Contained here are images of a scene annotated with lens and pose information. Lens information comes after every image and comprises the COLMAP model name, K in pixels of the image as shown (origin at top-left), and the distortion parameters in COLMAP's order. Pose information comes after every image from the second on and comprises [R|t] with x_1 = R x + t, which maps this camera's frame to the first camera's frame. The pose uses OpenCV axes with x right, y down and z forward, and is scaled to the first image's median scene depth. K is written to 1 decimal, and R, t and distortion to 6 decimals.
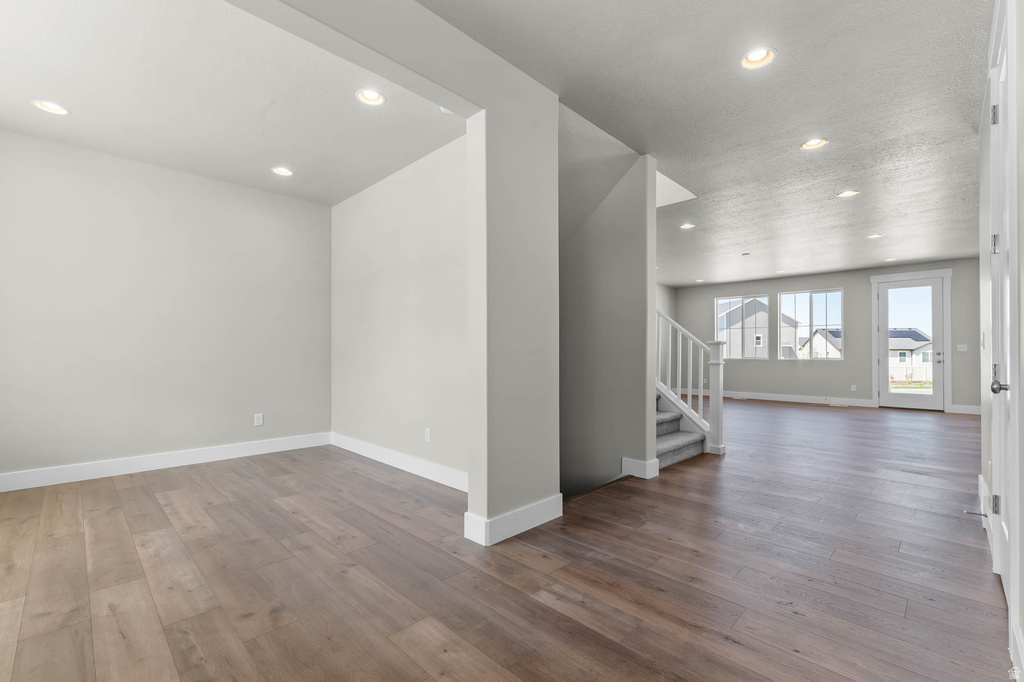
lens RADIAL K [[442.8, 0, 516.7], [0, 442.8, 348.8], [0, 0, 1]] dist [0.000623, 0.000377]
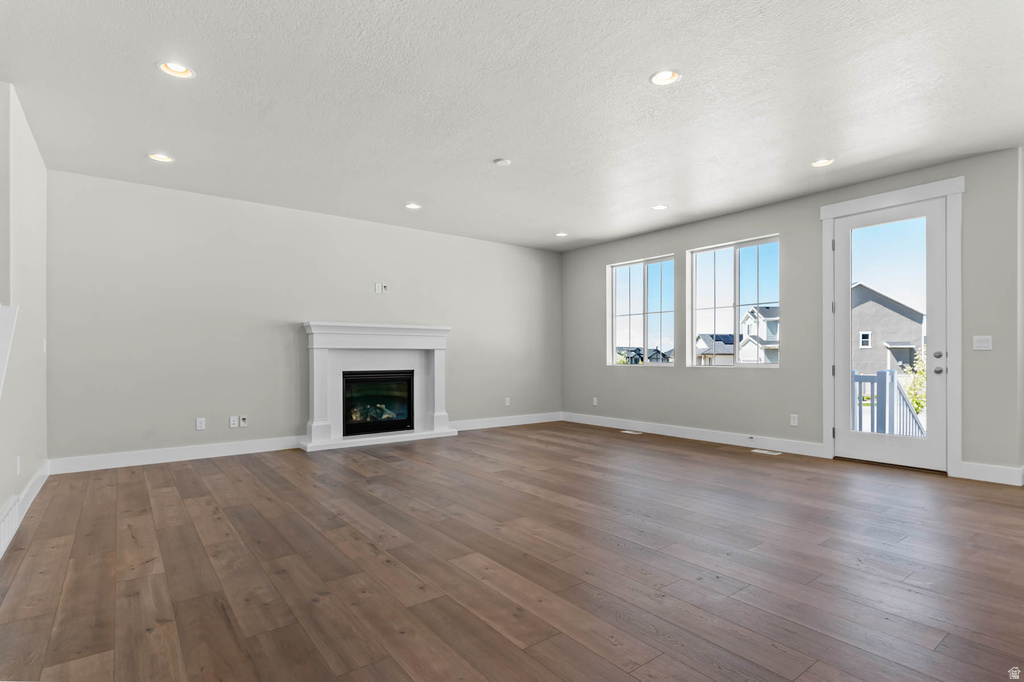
lens RADIAL K [[521.8, 0, 516.9], [0, 521.8, 358.1], [0, 0, 1]] dist [-0.004116, -0.000777]
pose [[0.989108, -0.003199, -0.147160, 0.408847], [0.004584, 0.999948, 0.009074, 0.005141], [0.147123, -0.009650, 0.989071, 0.259904]]
